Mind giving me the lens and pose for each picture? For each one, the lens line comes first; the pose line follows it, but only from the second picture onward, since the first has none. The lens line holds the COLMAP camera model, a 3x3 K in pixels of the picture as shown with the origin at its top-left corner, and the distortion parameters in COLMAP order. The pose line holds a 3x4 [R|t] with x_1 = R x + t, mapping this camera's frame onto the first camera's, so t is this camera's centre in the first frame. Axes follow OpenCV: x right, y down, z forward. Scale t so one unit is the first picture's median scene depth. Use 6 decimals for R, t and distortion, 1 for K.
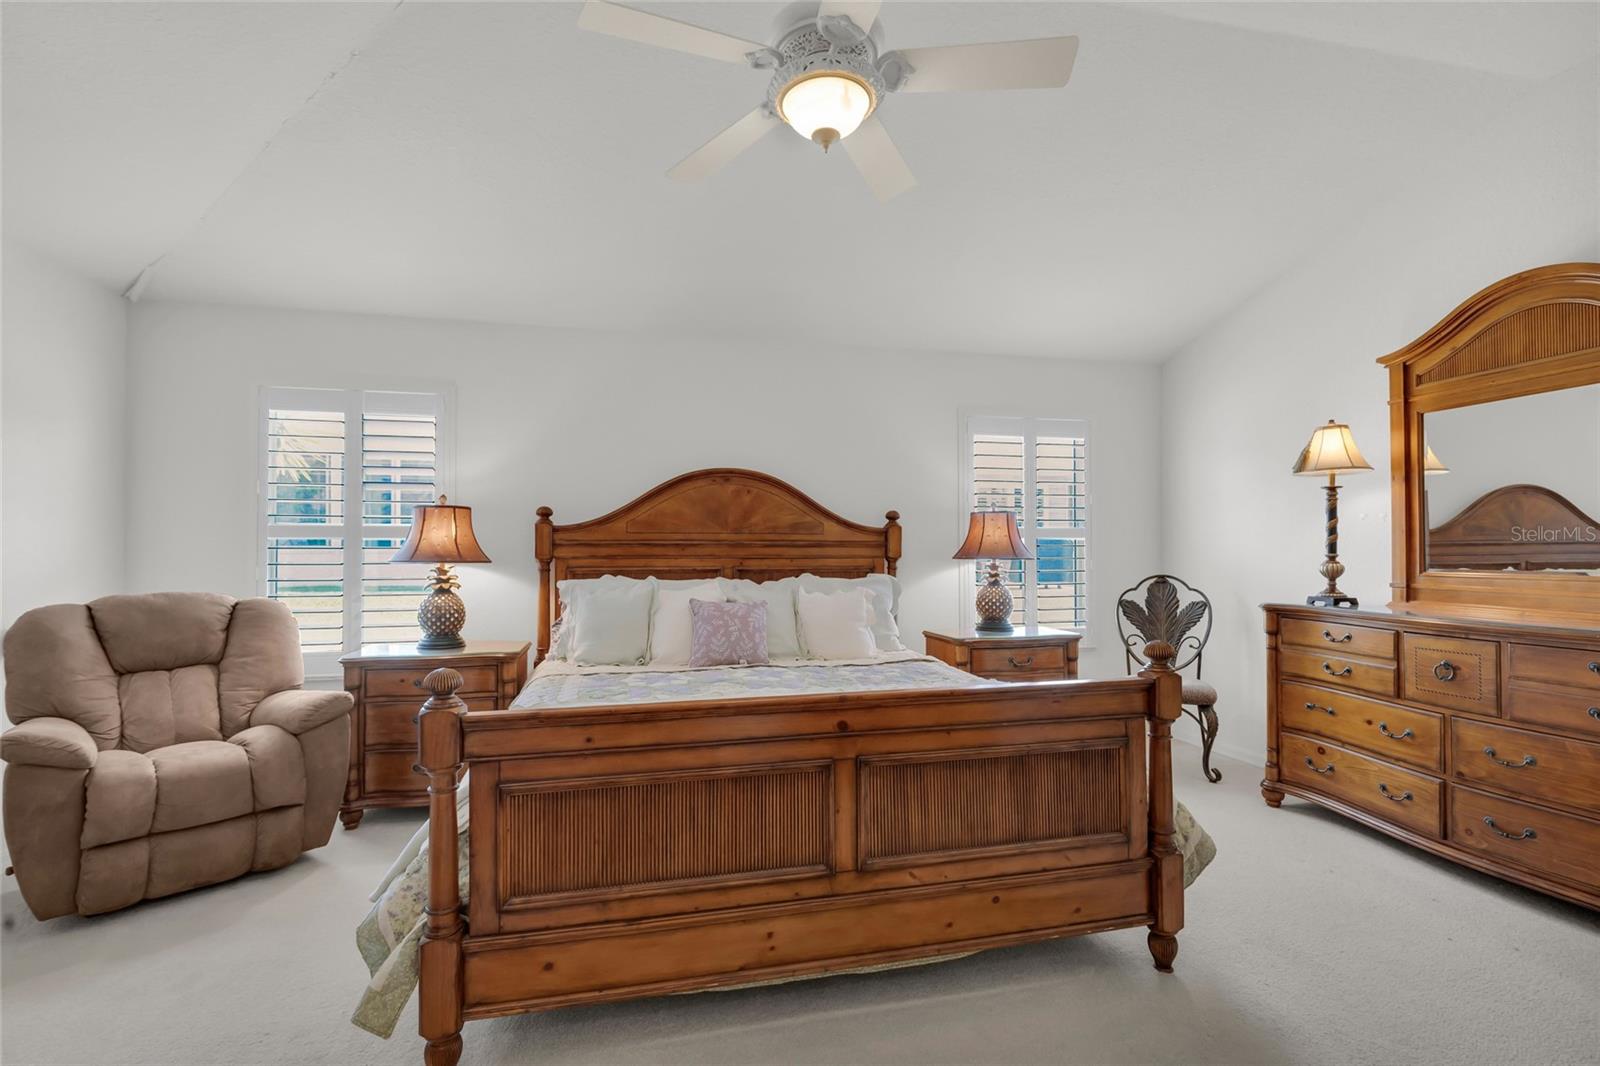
lens RADIAL K [[730.9, 0, 792.5], [0, 730.9, 533.3], [0, 0, 1]] dist [0.020504, -0.000123]
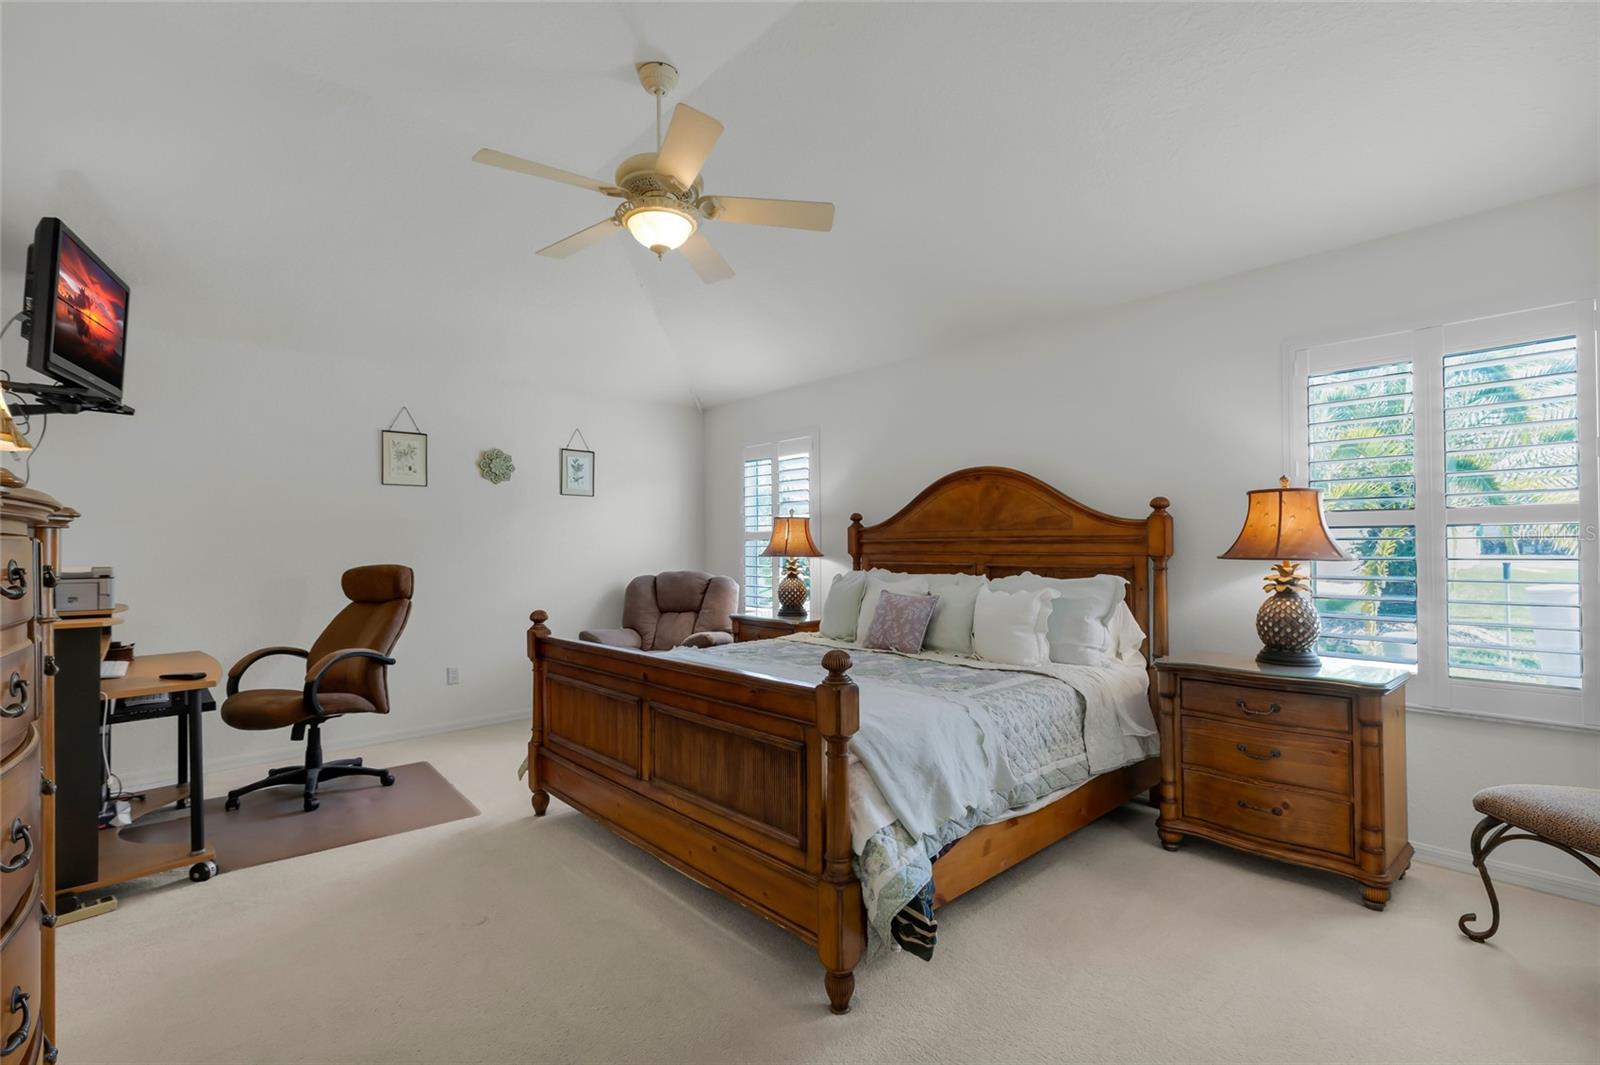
lens RADIAL K [[730.9, 0, 792.5], [0, 730.9, 532.8], [0, 0, 1]] dist [0.020504, -0.000123]
pose [[0.474020, -0.020898, -0.880266, 0.699772], [0.021499, 0.999695, -0.012156, 0.010191], [0.880252, -0.013163, 0.474325, 0.294944]]
